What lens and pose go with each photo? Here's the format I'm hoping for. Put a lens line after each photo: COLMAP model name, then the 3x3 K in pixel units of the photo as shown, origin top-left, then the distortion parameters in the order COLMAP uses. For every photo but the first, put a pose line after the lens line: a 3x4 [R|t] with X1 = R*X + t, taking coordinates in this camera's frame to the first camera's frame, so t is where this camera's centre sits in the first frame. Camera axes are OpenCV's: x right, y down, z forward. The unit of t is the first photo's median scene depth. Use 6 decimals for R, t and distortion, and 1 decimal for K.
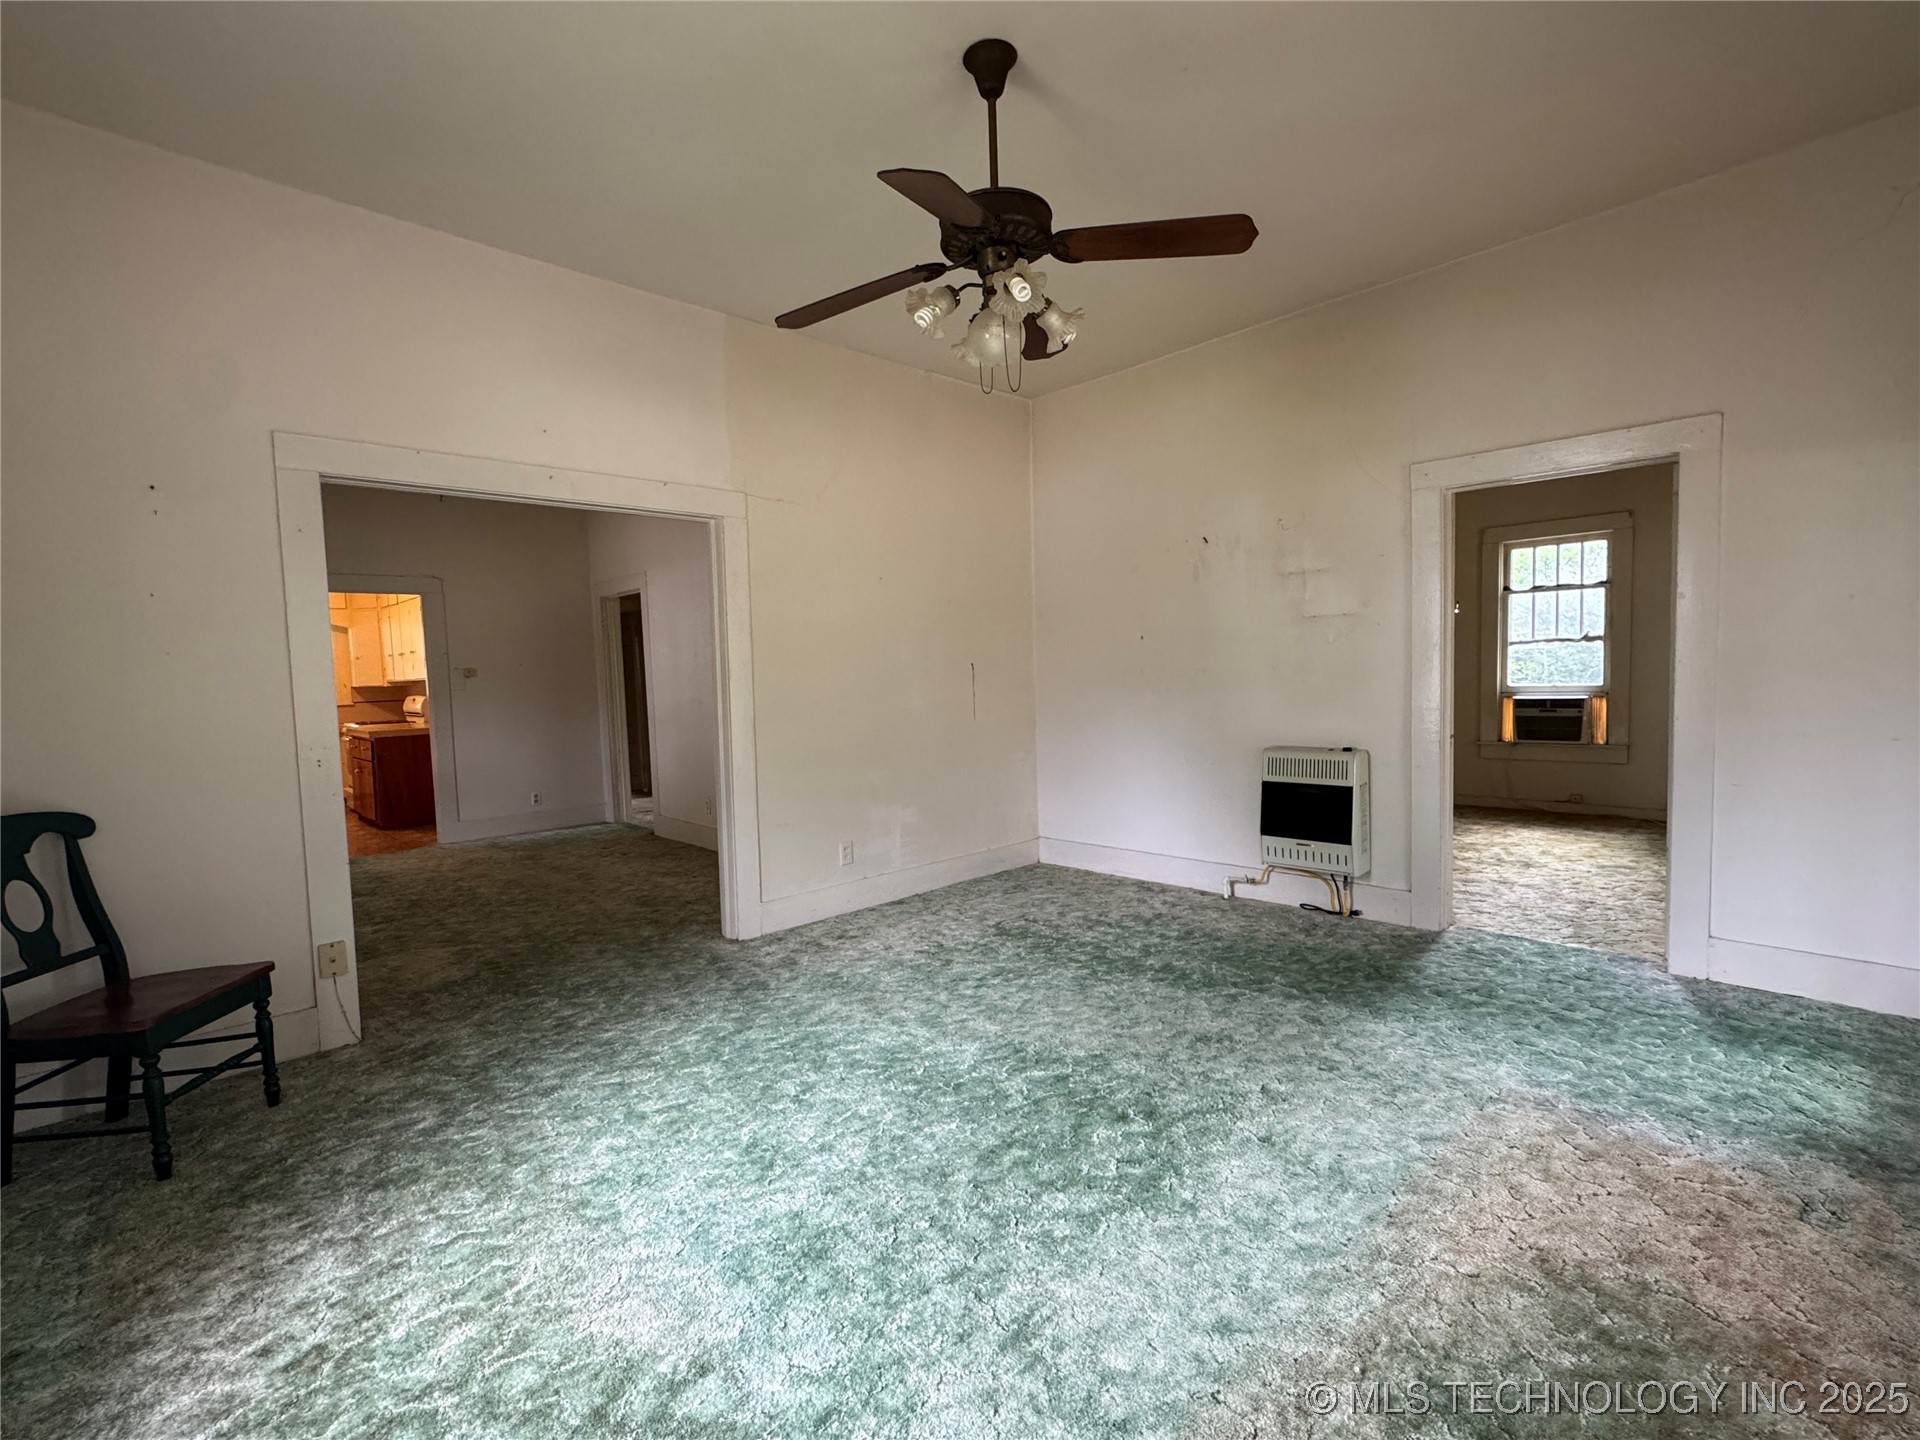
lens RADIAL K [[874.3, 0, 960.0], [0, 874.3, 720.0], [0, 0, 1]] dist [-0.002344, -0.000190]
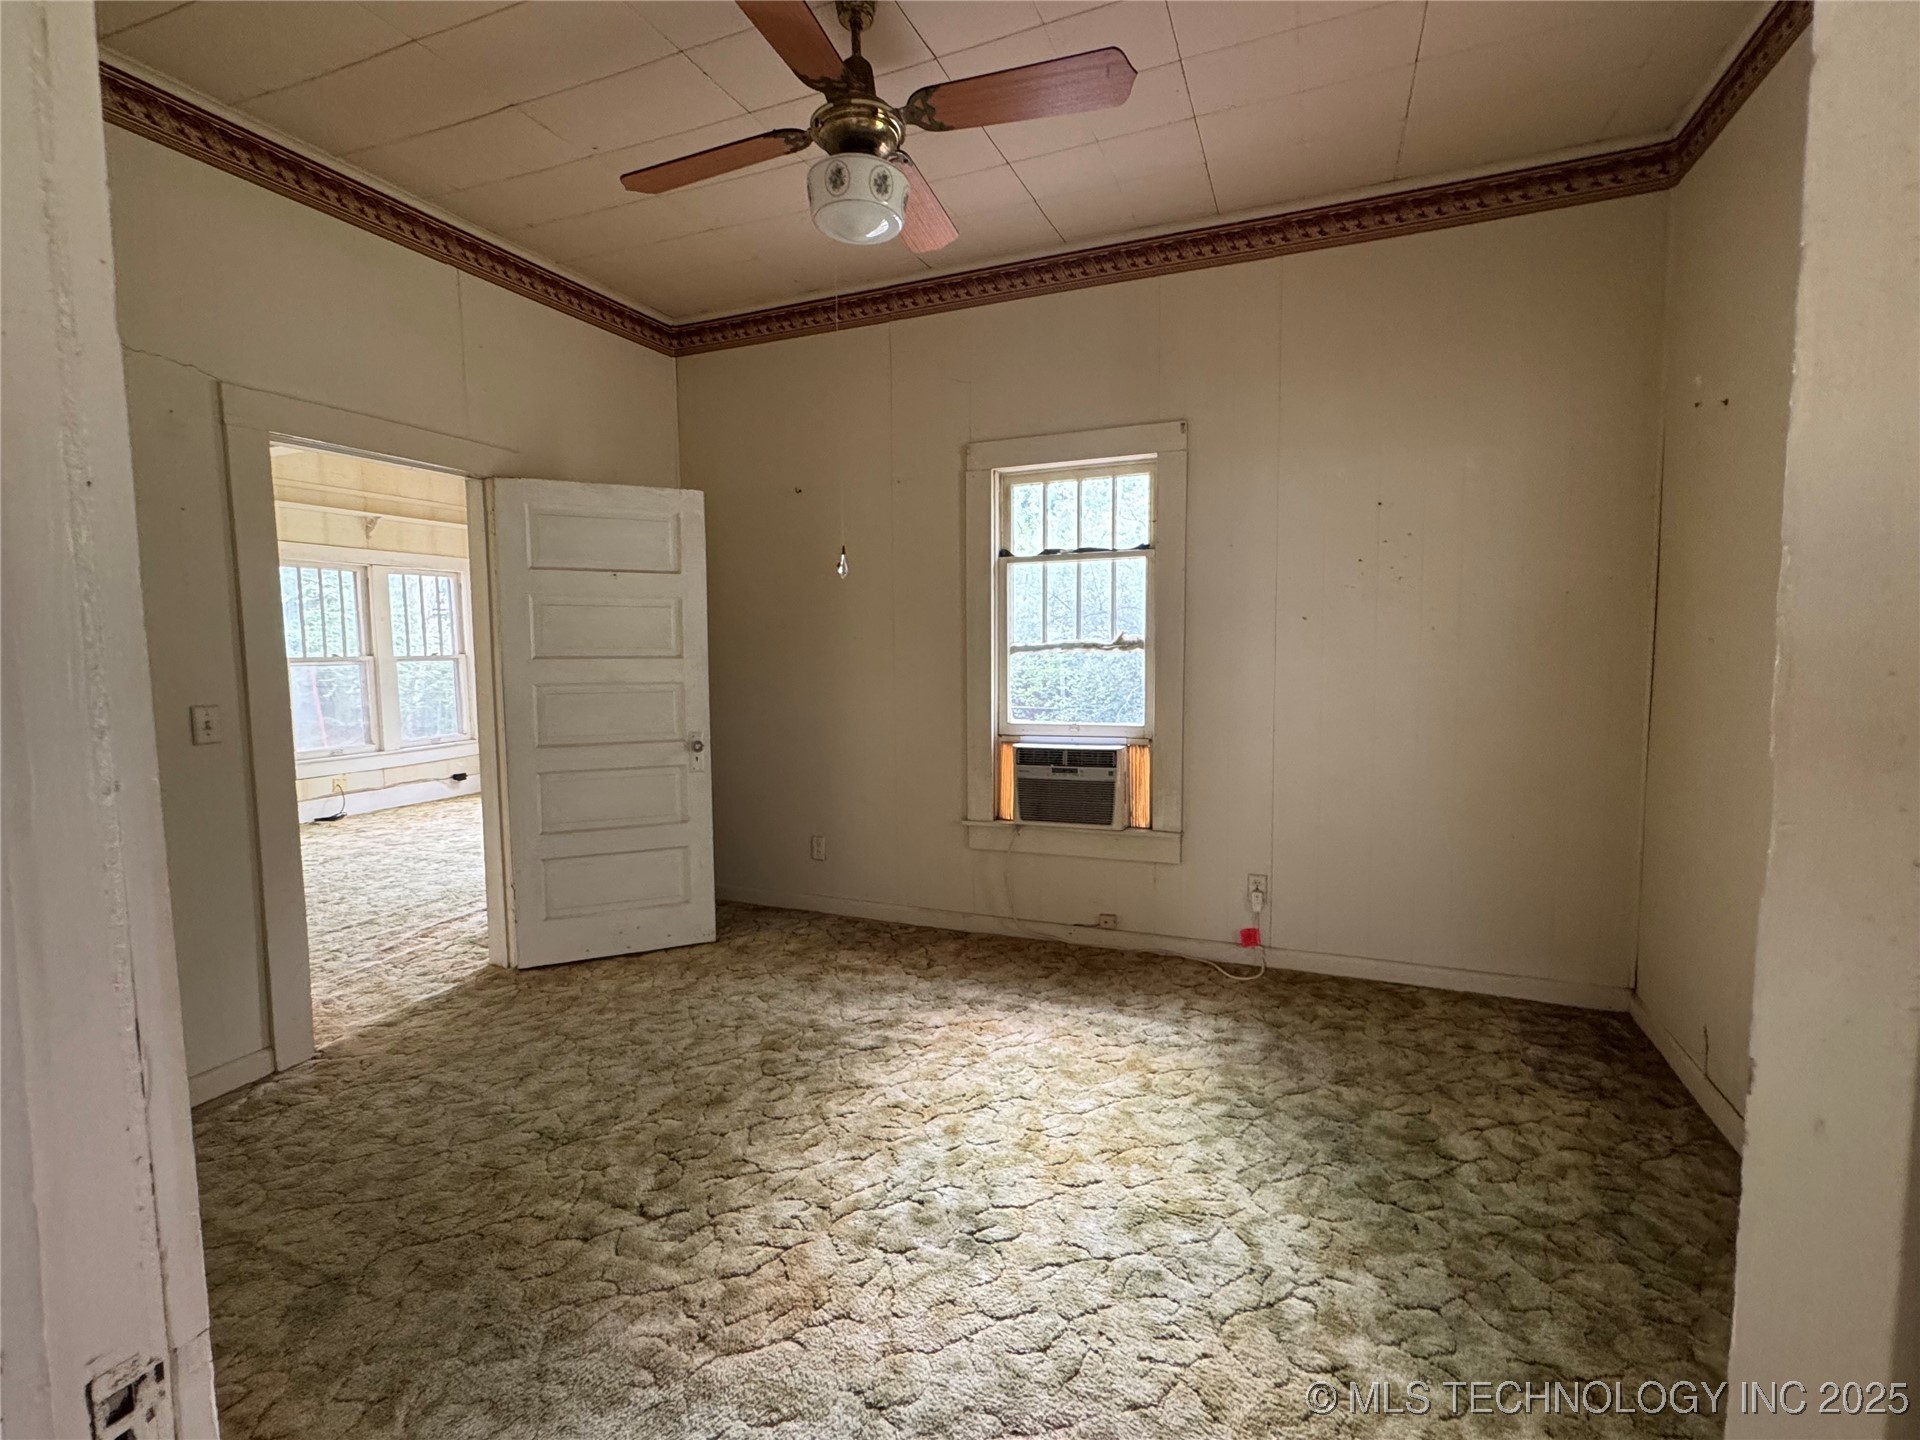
lens RADIAL K [[895.1, 0, 960.0], [0, 895.1, 720.0], [0, 0, 1]] dist [0.017007, -0.000069]
pose [[0.908172, -0.019894, 0.418125, 0.364854], [0.009489, 0.999592, 0.026949, -0.059216], [-0.418490, -0.020507, 0.907990, 0.495501]]
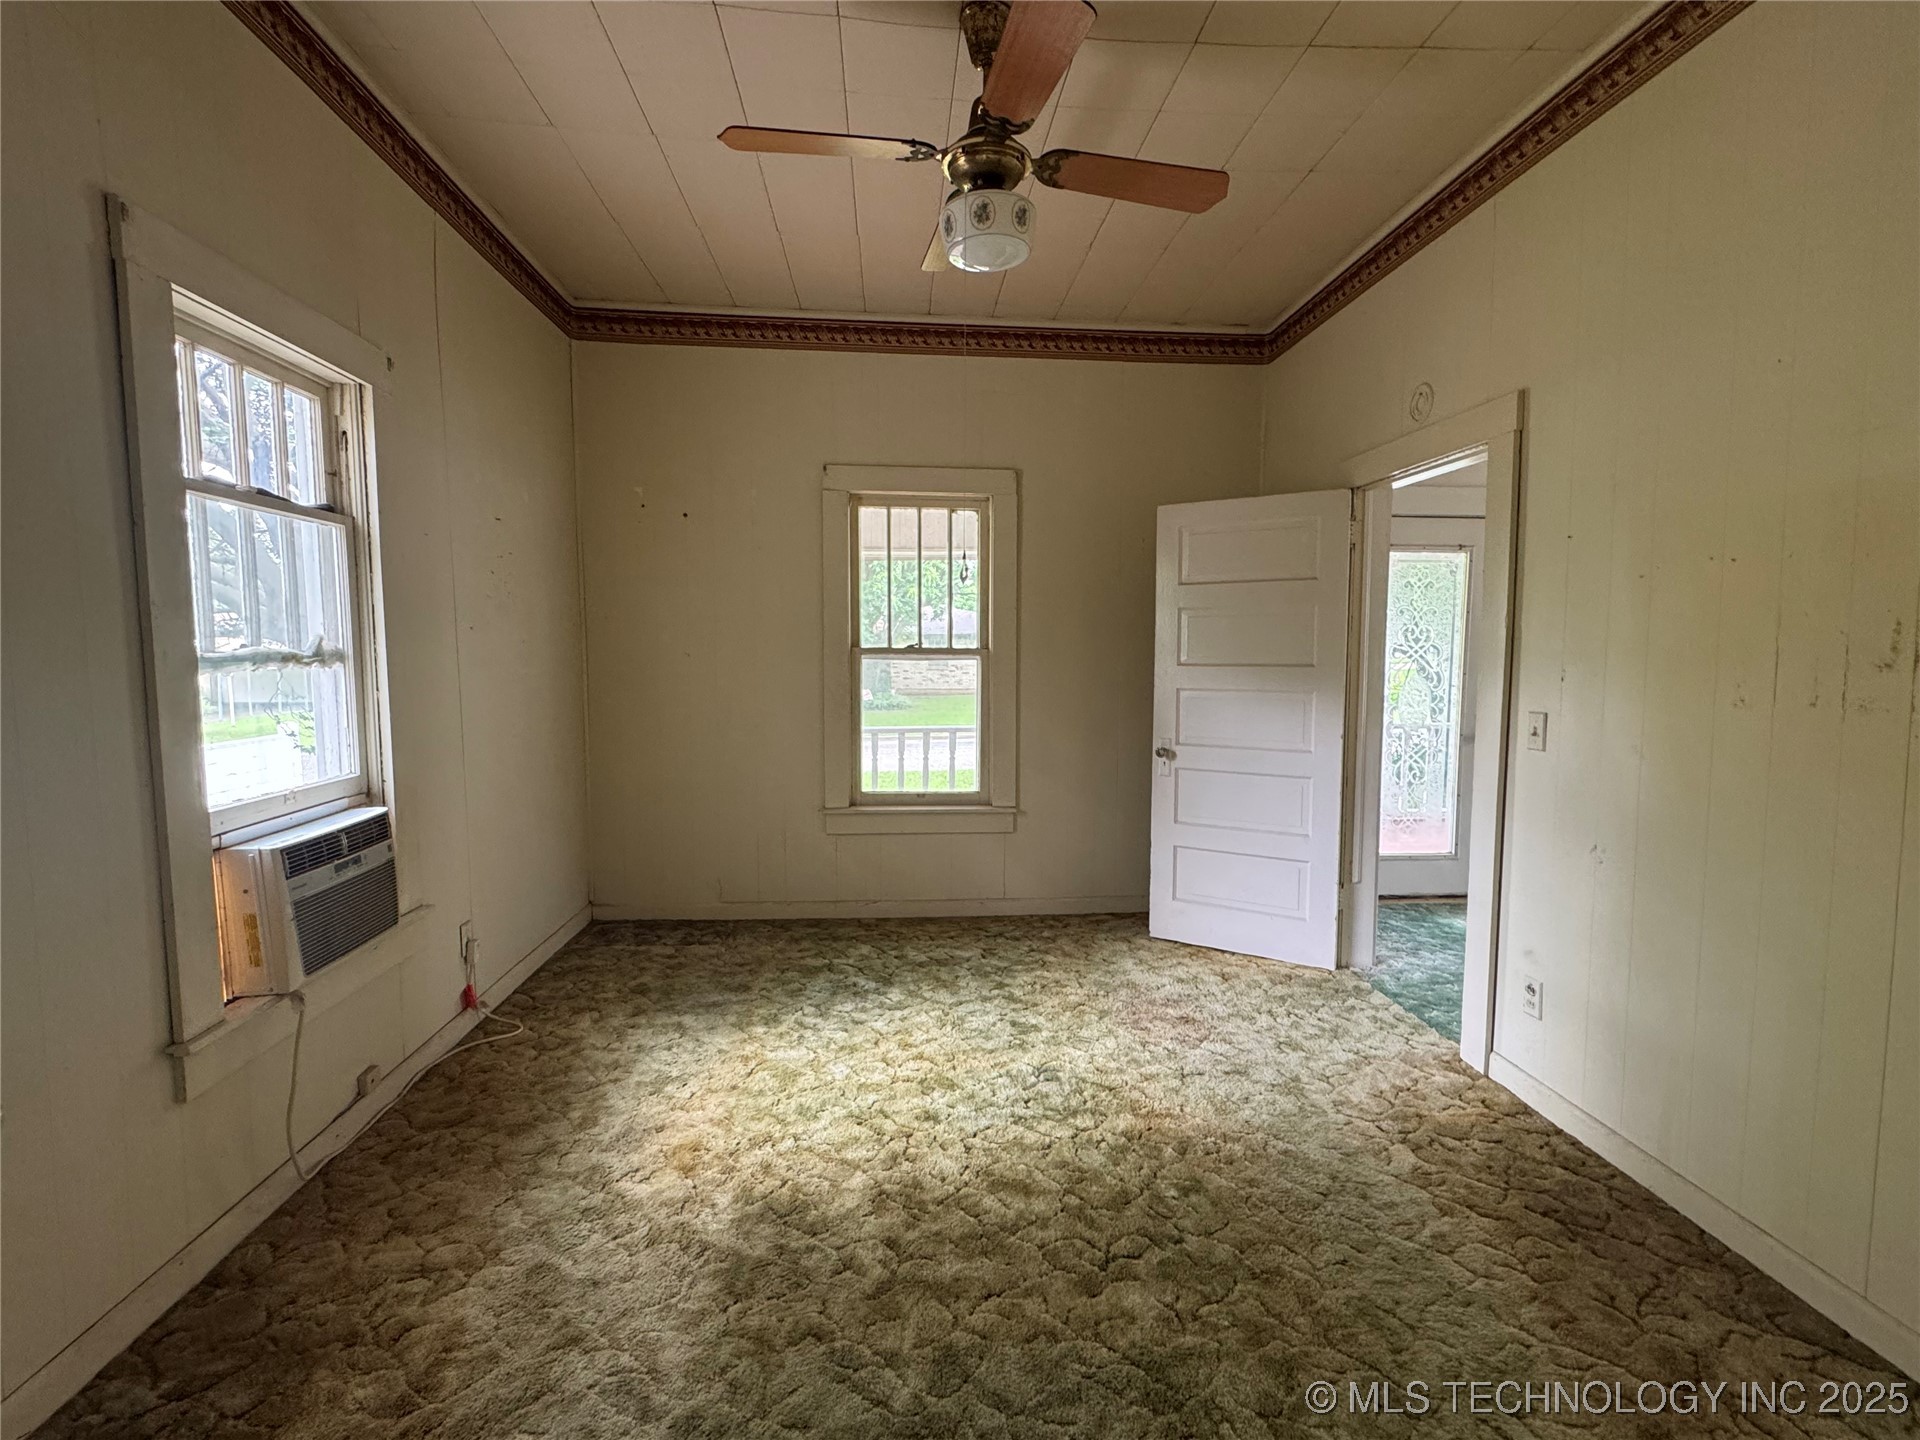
lens RADIAL K [[874.3, 0, 960.0], [0, 874.3, 720.0], [0, 0, 1]] dist [-0.002344, -0.000190]
pose [[-0.786889, -0.020603, 0.616750, 0.268805], [0.053886, 0.993331, 0.101934, -0.088106], [-0.614737, 0.113446, -0.780531, 1.107727]]
